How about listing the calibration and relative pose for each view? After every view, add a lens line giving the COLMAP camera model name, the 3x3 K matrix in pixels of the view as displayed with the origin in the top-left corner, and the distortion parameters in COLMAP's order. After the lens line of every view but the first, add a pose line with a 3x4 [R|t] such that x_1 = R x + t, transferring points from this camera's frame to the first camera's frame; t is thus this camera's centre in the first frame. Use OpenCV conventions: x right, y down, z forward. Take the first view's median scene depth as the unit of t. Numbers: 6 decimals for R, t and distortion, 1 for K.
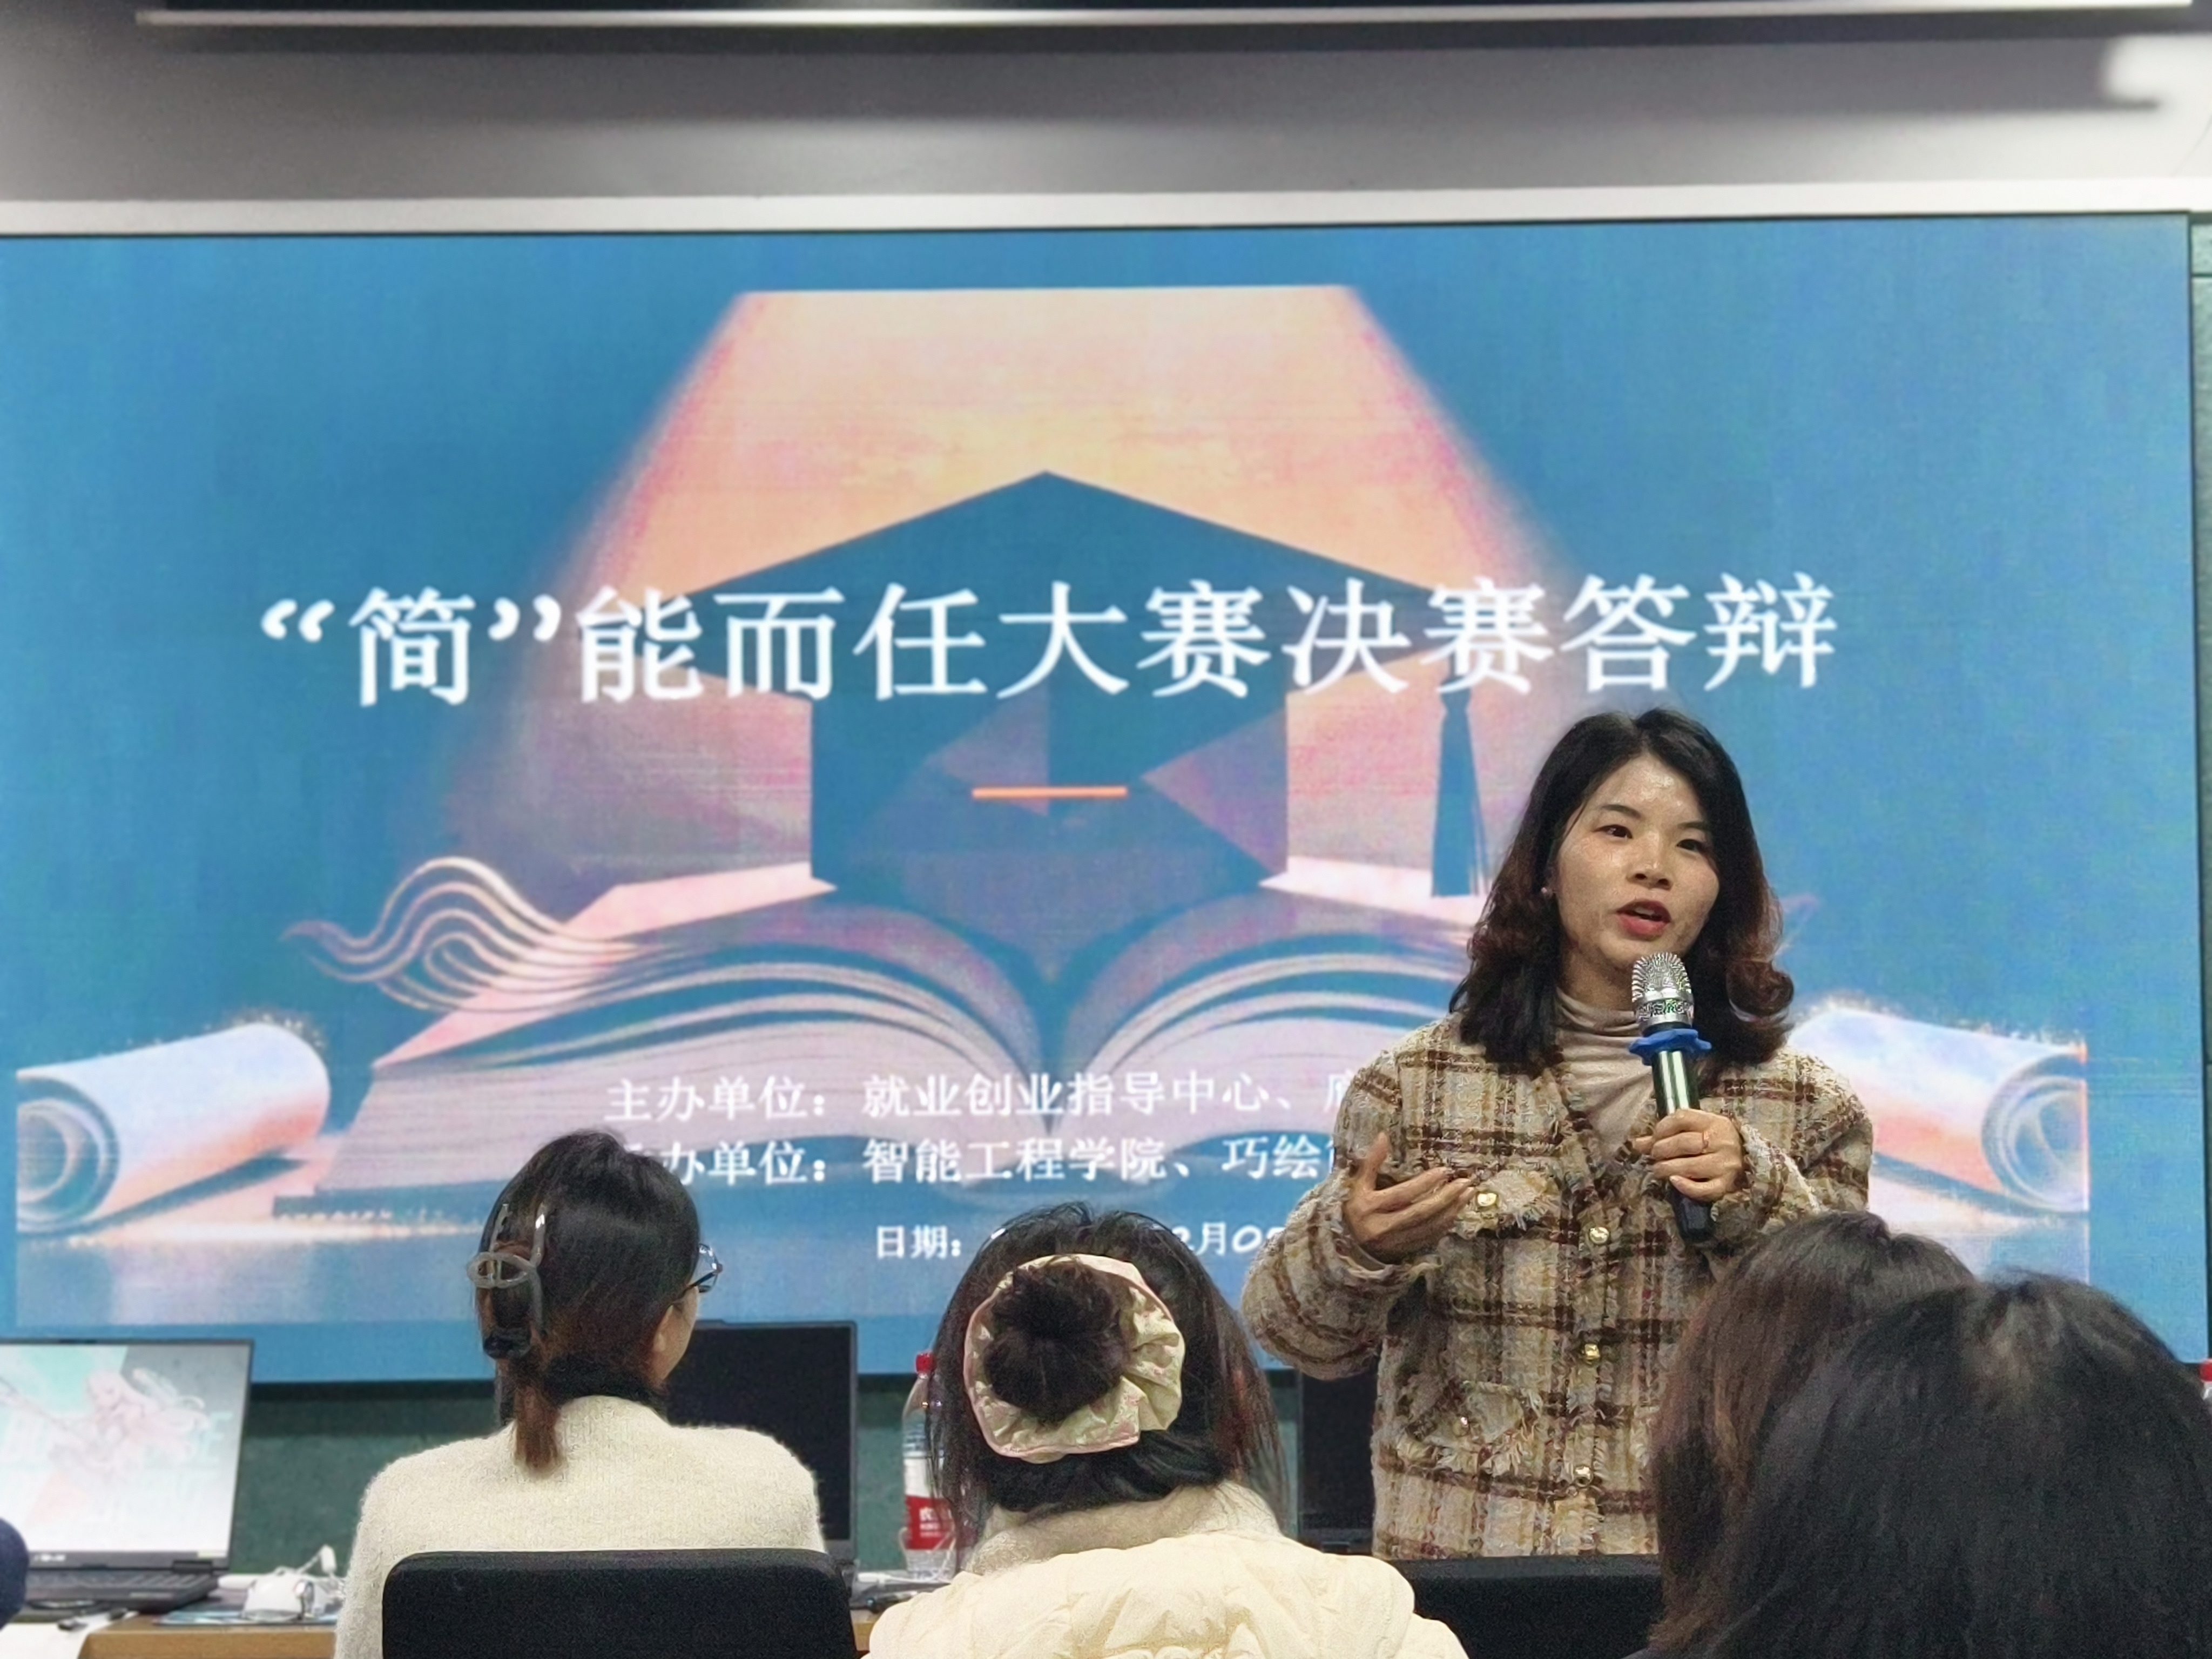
lens RADIAL K [[5477.2, 0, 1105.4], [0, 5477.2, 830.7], [0, 0, 1]] dist [-0.025613, 0.000000]
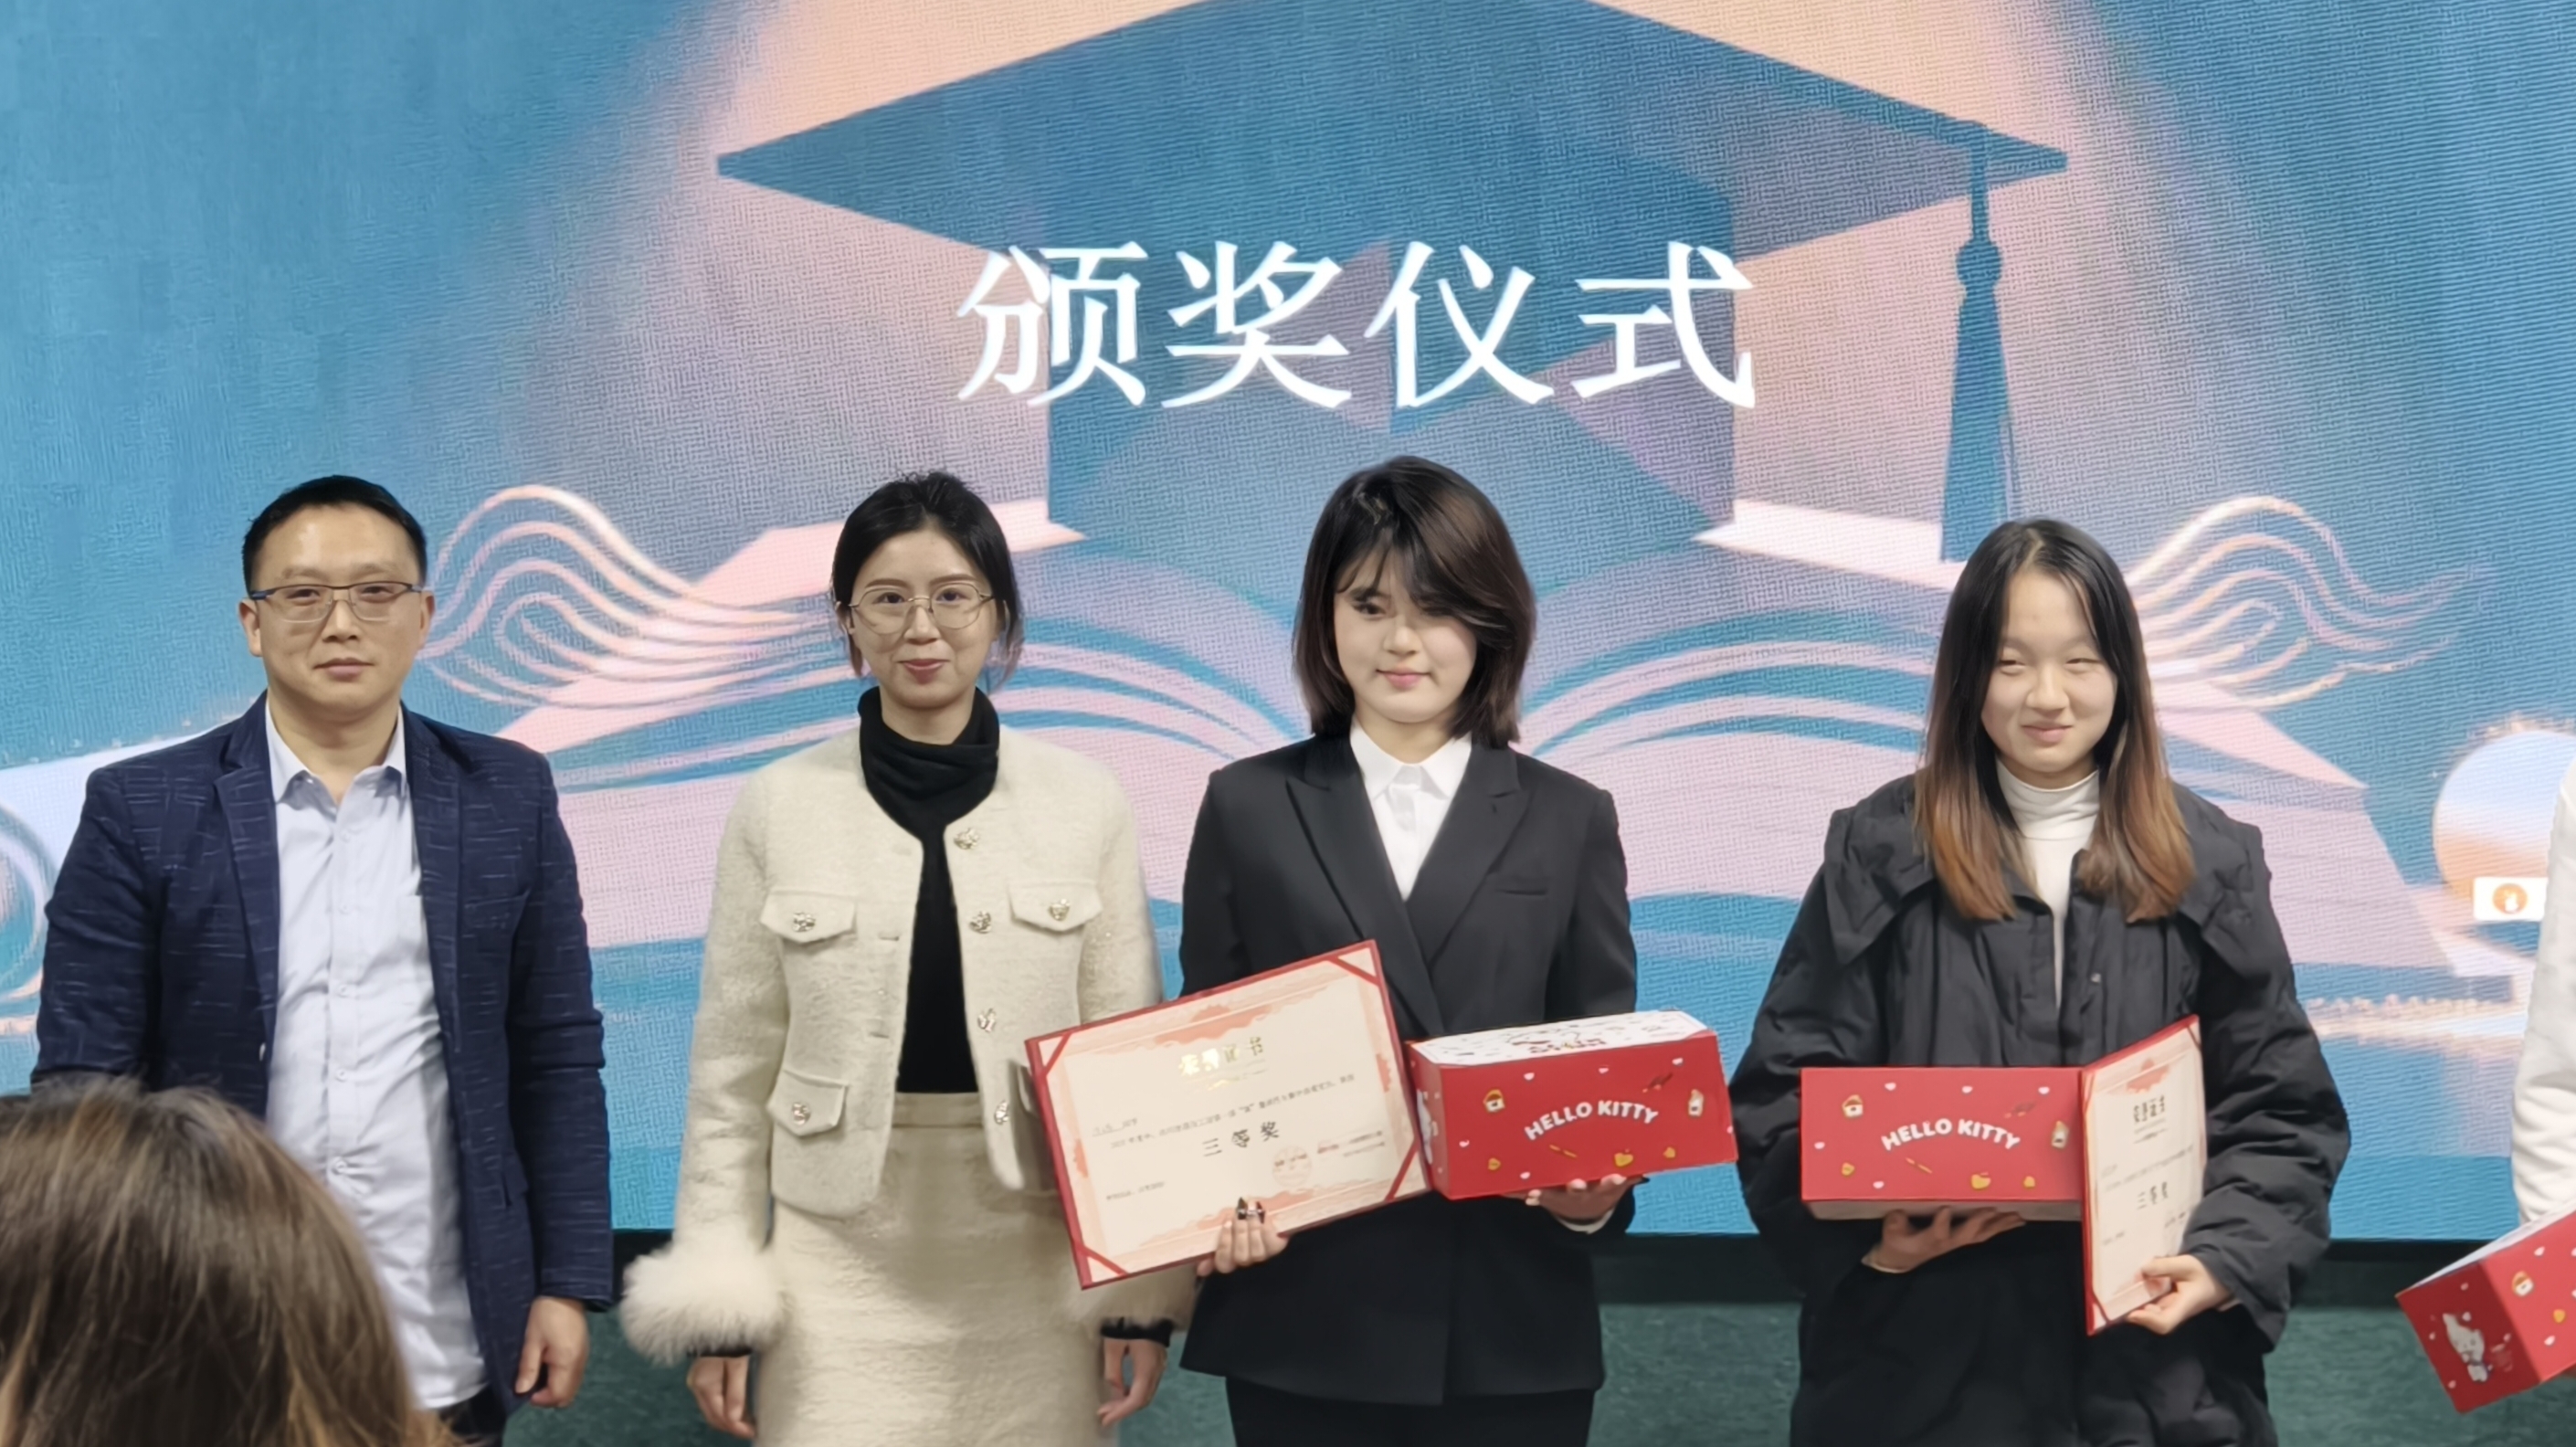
lens RADIAL K [[5375.3, 0, 1287.9], [0, 5375.3, 722.1], [0, 0, 1]] dist [-0.002922, 0.000000]
pose [[0.999613, 0.013899, -0.024080, -0.006471], [-0.013084, 0.999347, 0.033679, 0.010684], [0.024533, -0.033351, 0.999143, 0.315979]]
